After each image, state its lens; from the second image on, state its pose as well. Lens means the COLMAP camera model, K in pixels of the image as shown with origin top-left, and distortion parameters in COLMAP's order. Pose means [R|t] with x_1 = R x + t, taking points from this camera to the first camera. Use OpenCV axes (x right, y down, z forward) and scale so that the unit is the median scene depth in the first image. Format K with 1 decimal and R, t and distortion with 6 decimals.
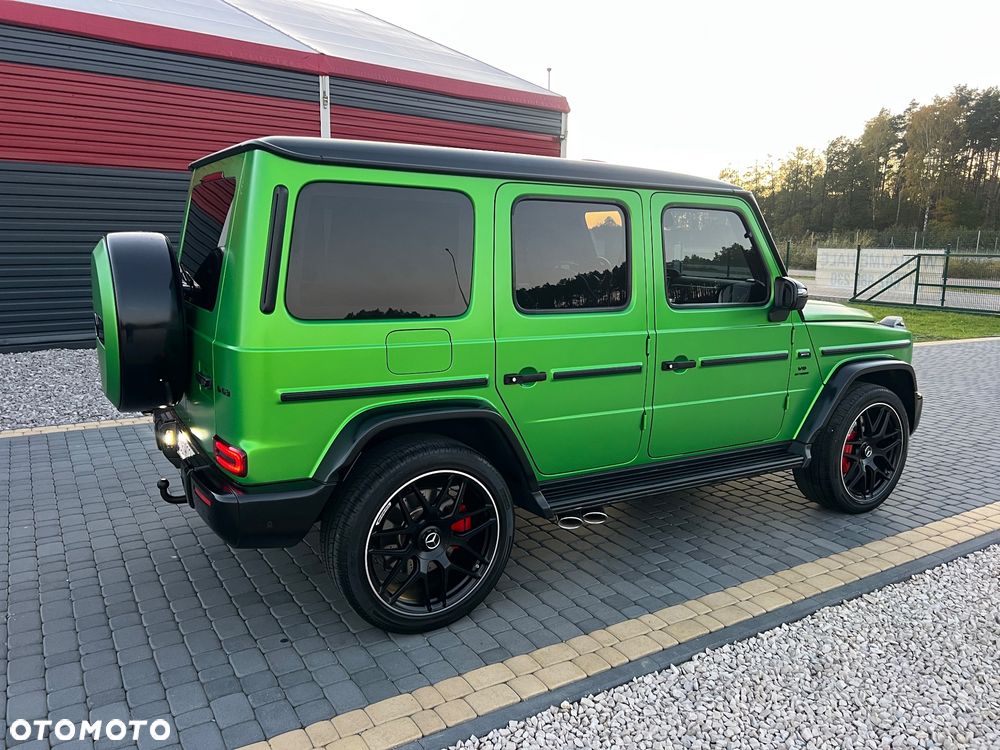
lens RADIAL K [[752.0, 0, 493.4], [0, 752.0, 352.5], [0, 0, 1]] dist [0.053416, -0.057932]
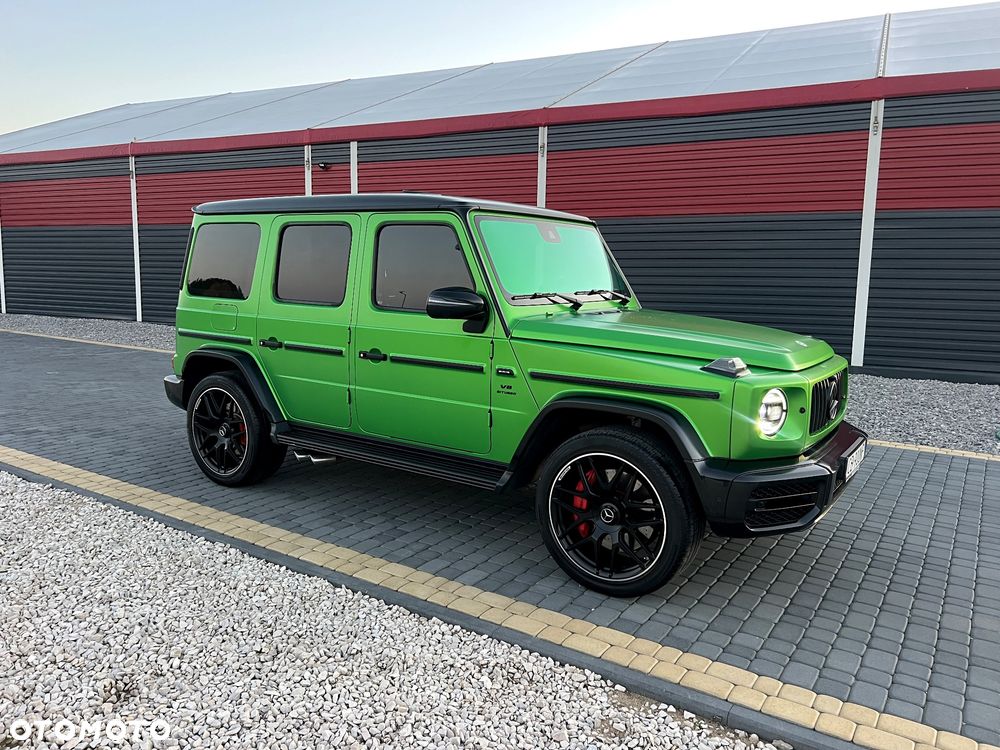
lens RADIAL K [[748.2, 0, 497.3], [0, 748.2, 352.0], [0, 0, 1]] dist [0.053892, -0.057843]
pose [[0.420932, 0.089961, -0.902620, 1.415923], [-0.146452, 0.988755, 0.030249, -0.055525], [0.895192, 0.119458, 0.429374, 0.678187]]
